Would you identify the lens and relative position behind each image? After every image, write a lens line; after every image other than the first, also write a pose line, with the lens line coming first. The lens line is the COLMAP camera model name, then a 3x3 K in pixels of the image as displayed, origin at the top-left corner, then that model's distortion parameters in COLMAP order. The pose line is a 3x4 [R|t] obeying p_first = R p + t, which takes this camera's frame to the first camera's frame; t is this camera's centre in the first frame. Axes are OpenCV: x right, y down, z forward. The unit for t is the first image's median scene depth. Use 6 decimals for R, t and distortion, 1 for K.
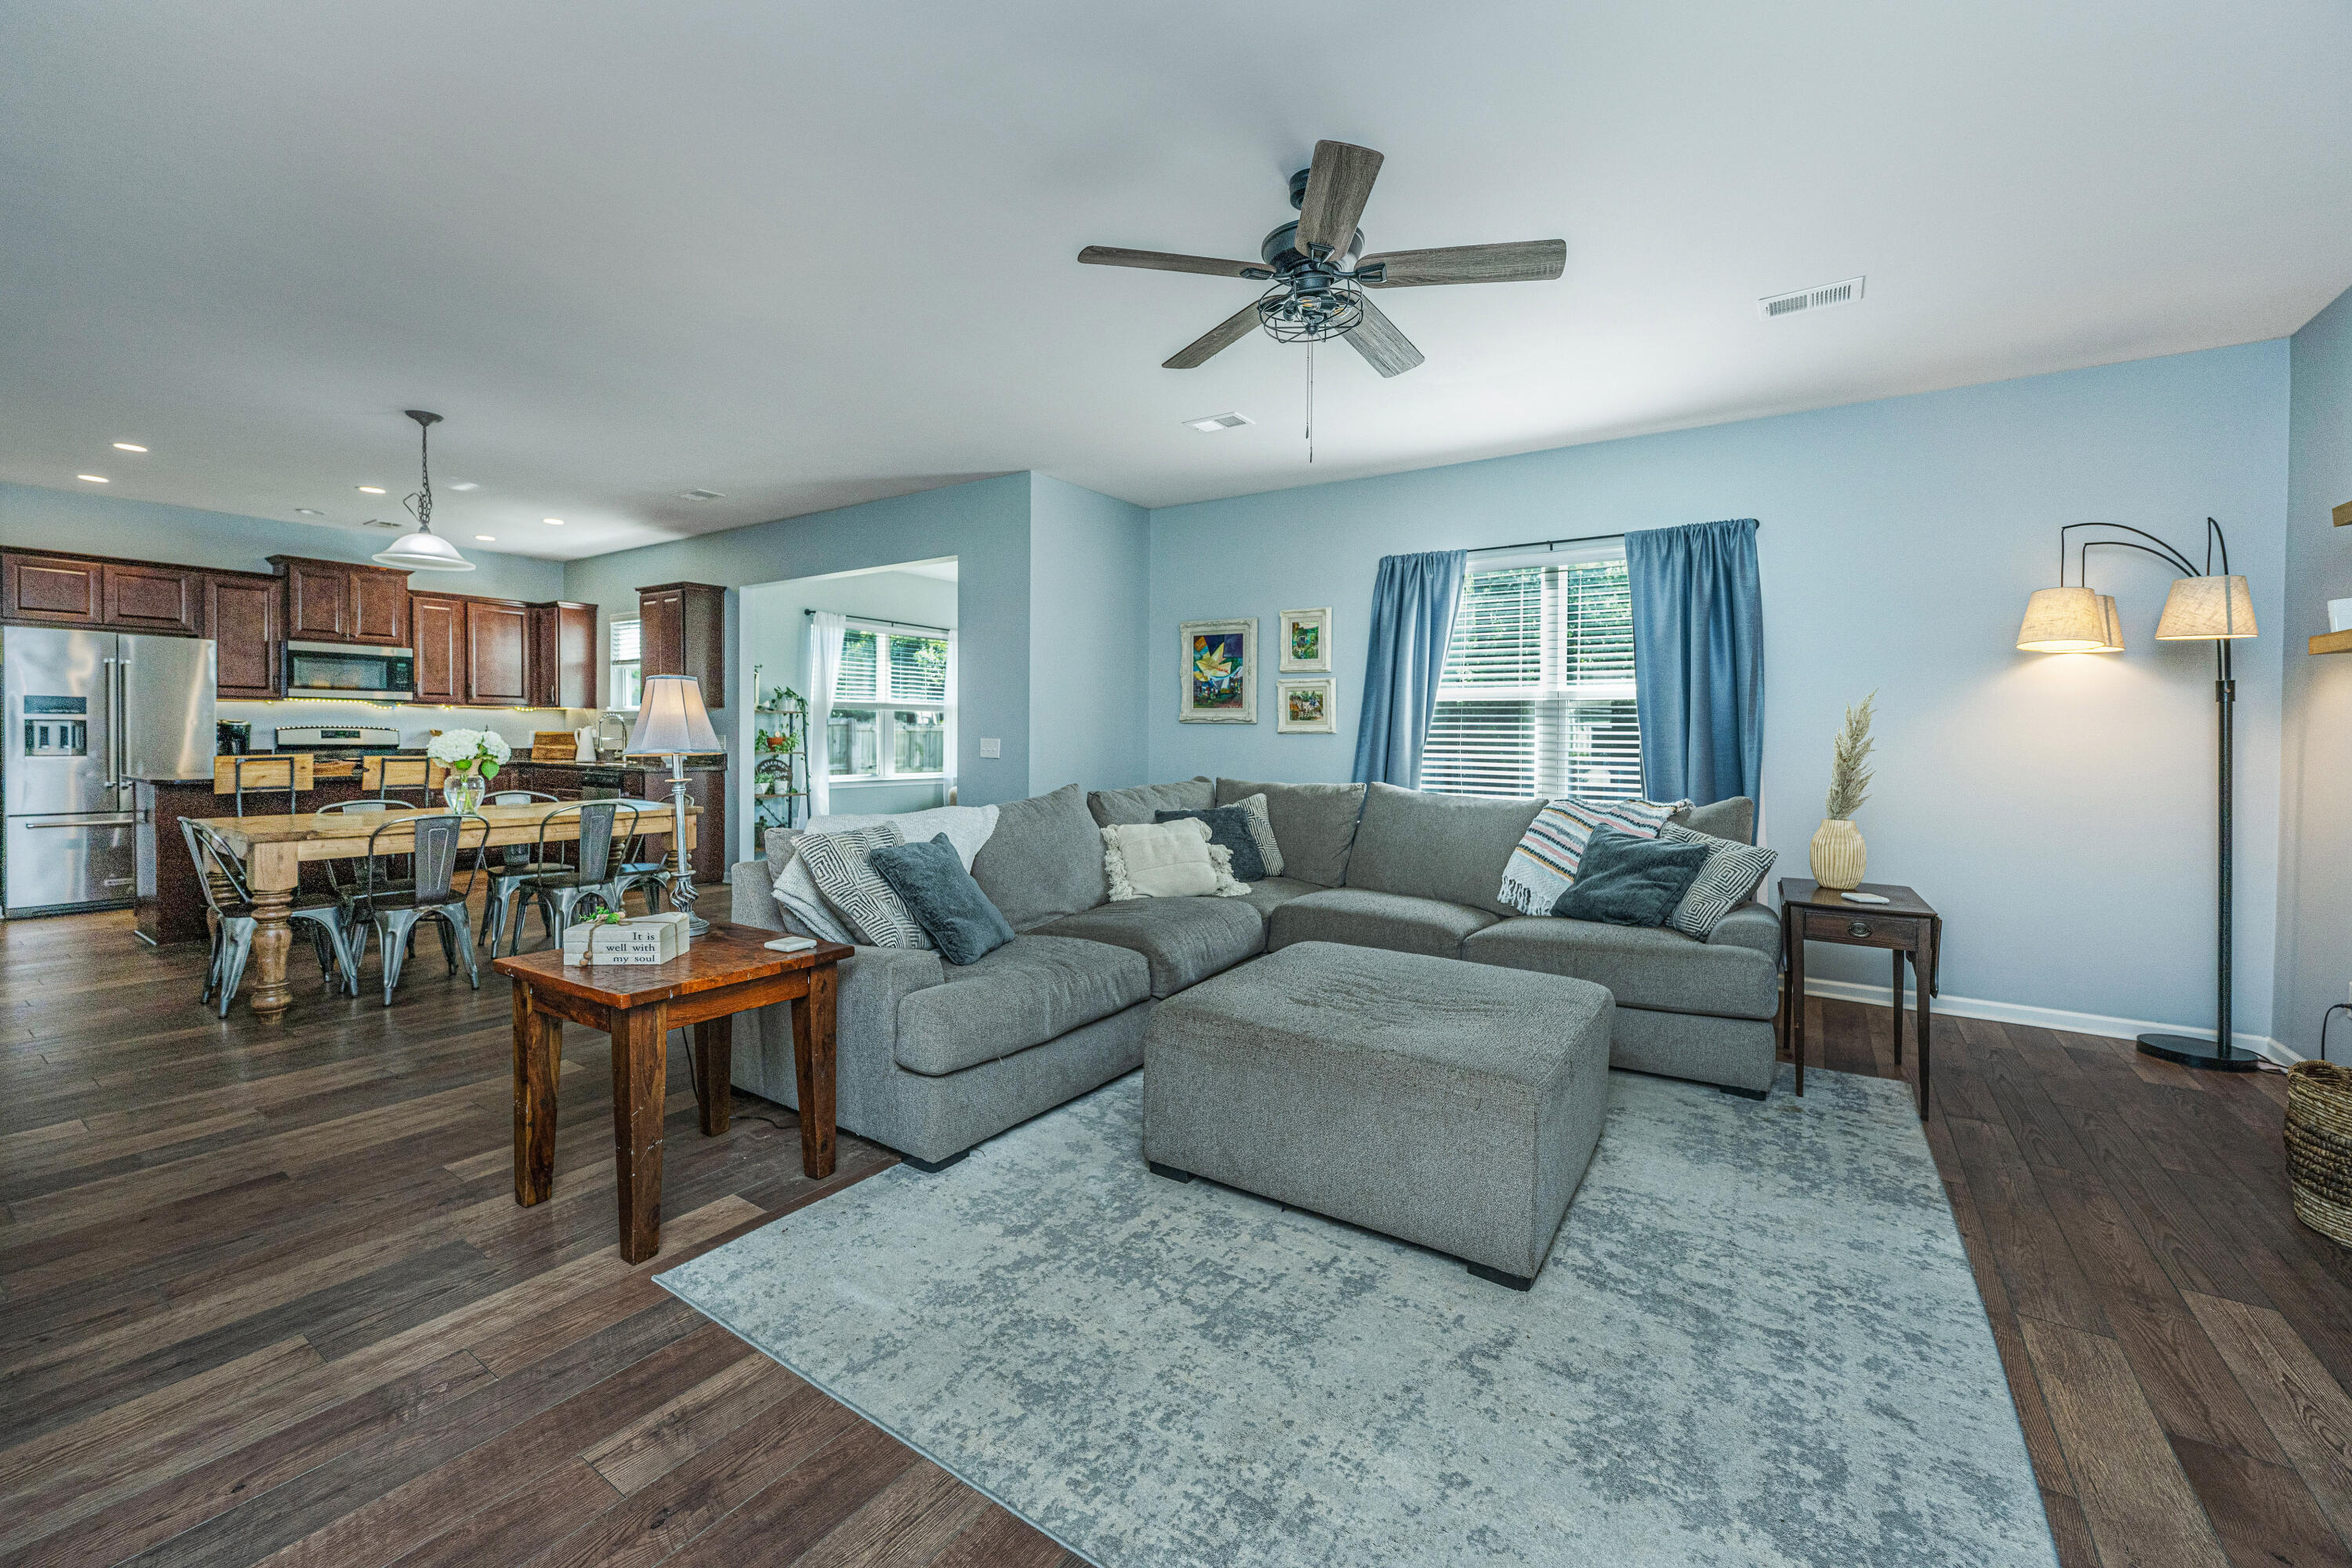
lens RADIAL K [[942.0, 0, 1179.0], [0, 942.0, 746.1], [0, 0, 1]] dist [0.001940, 0.000055]
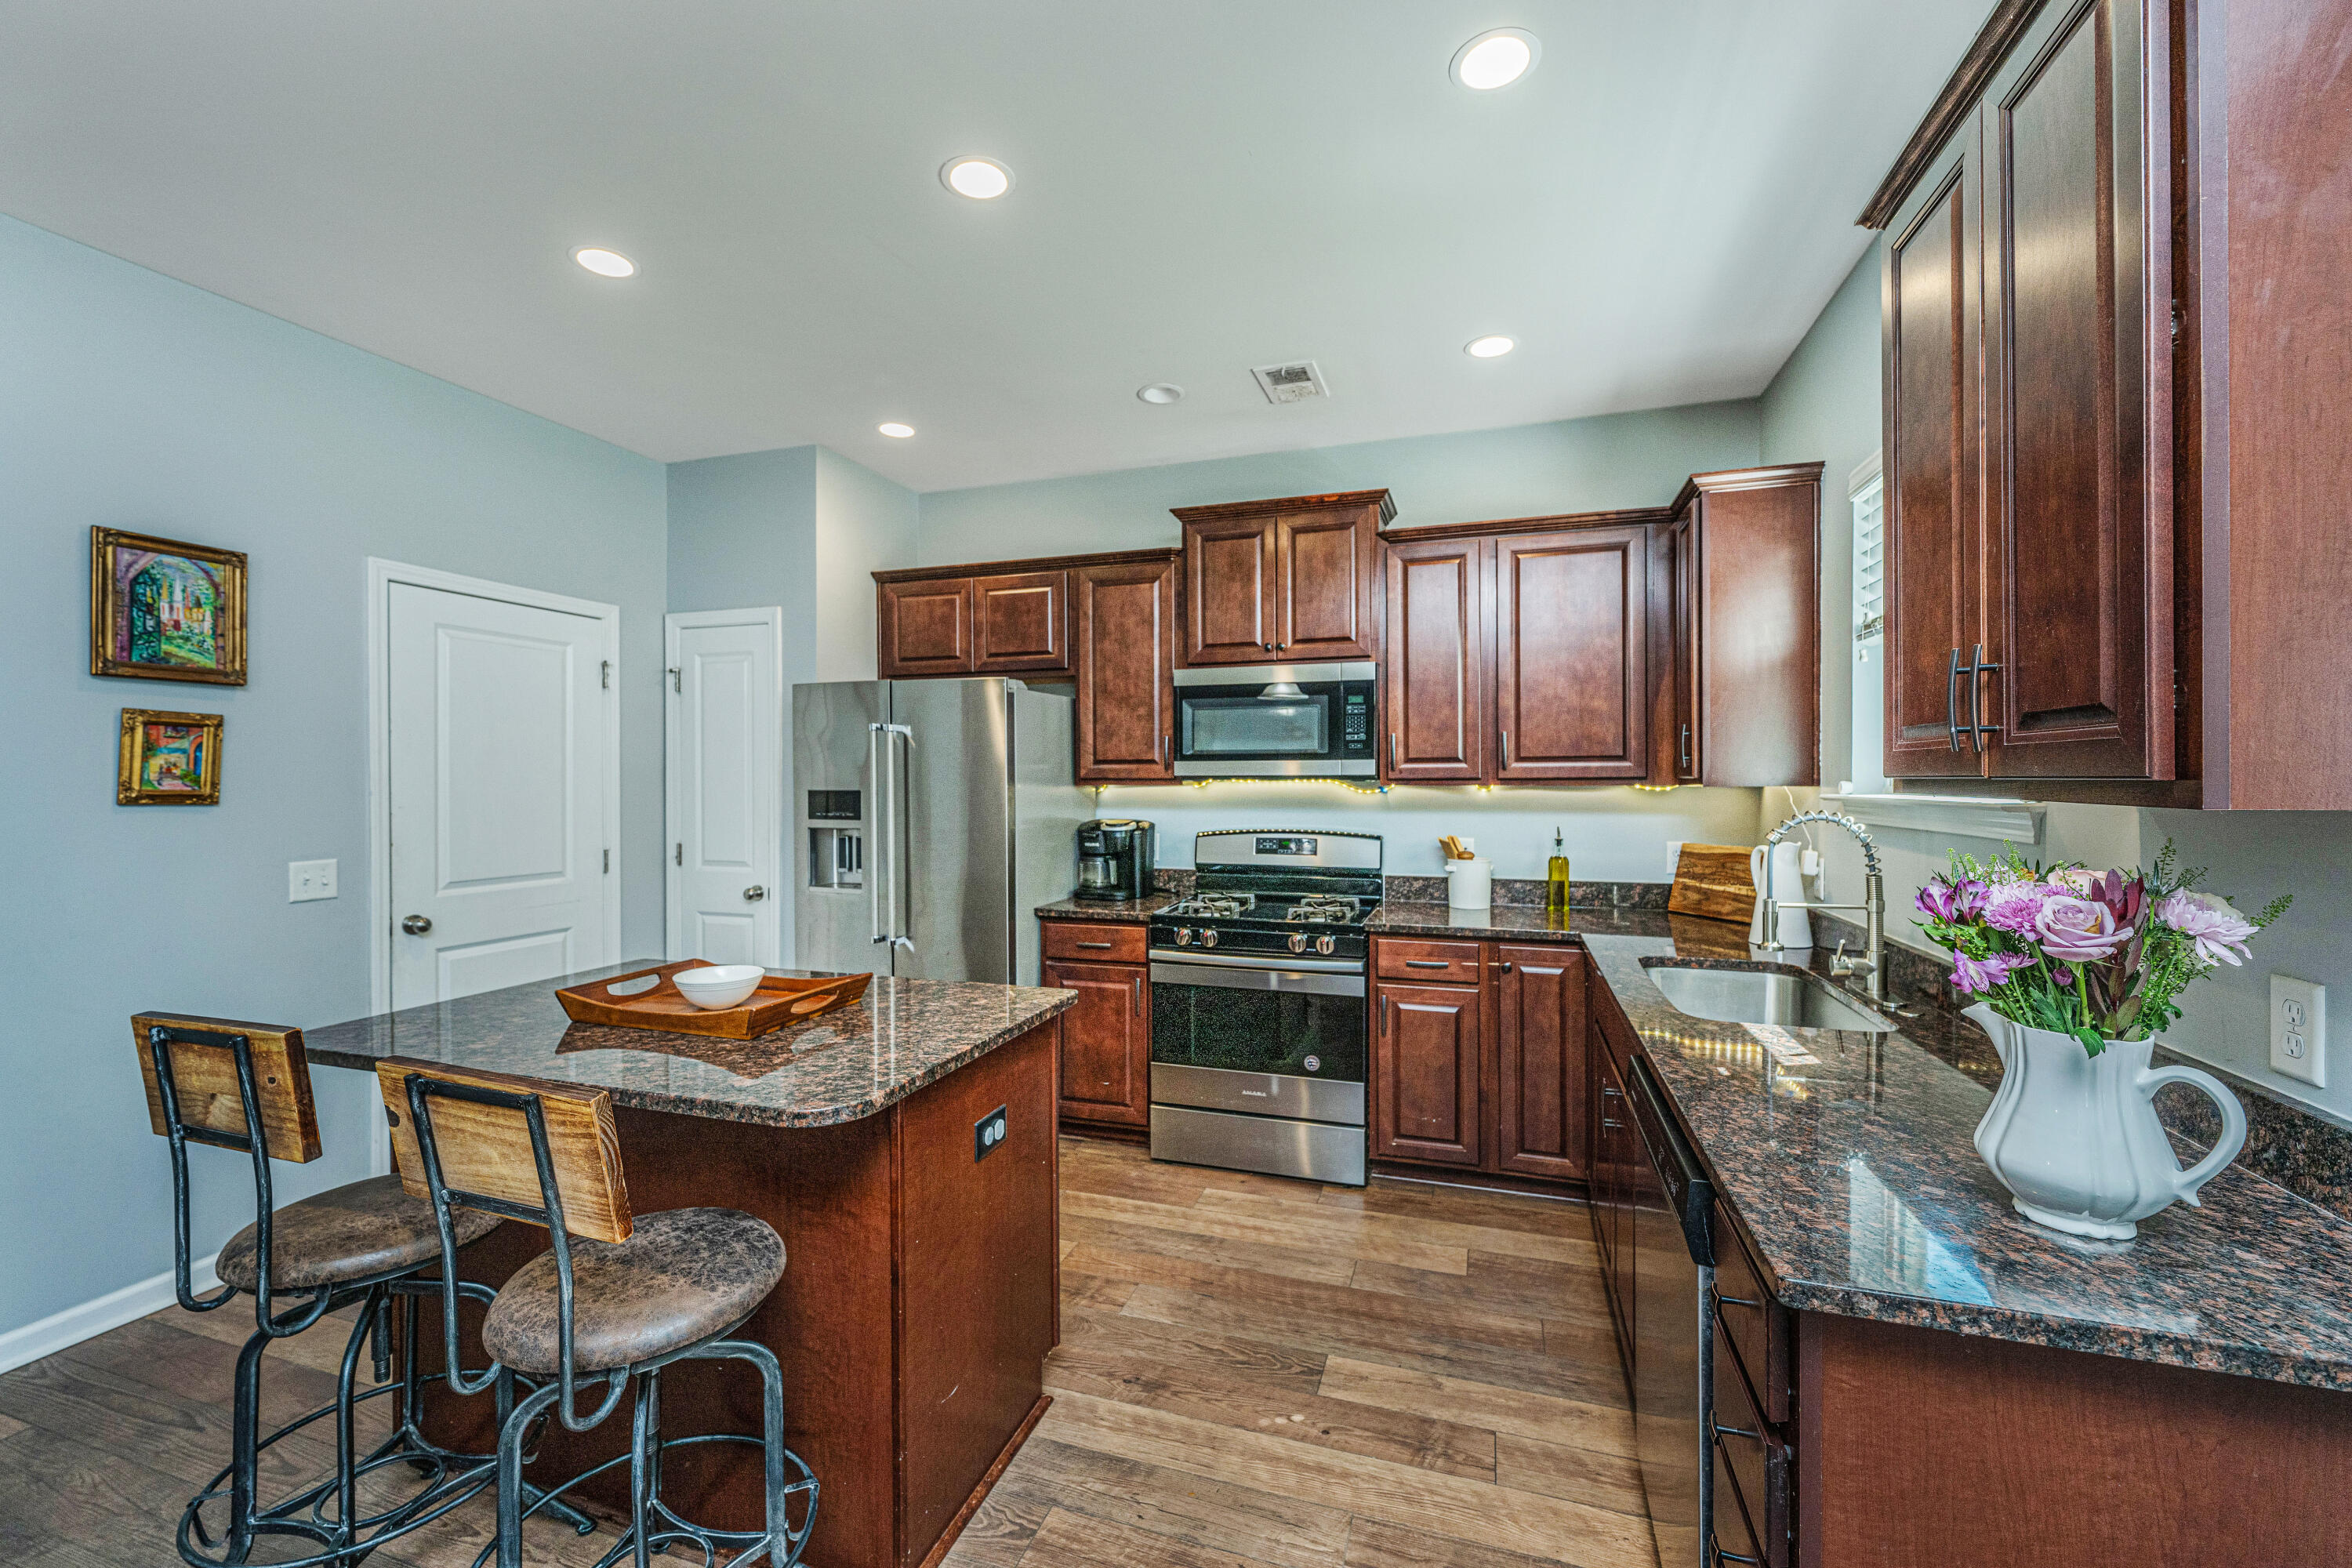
lens RADIAL K [[942.0, 0, 1184.1], [0, 942.0, 798.3], [0, 0, 1]] dist [0.001940, 0.000055]
pose [[0.271277, 0.002661, -0.962498, -0.427563], [-0.010191, 0.999948, -0.000108, -0.039142], [0.962447, 0.009838, 0.271290, 0.830421]]
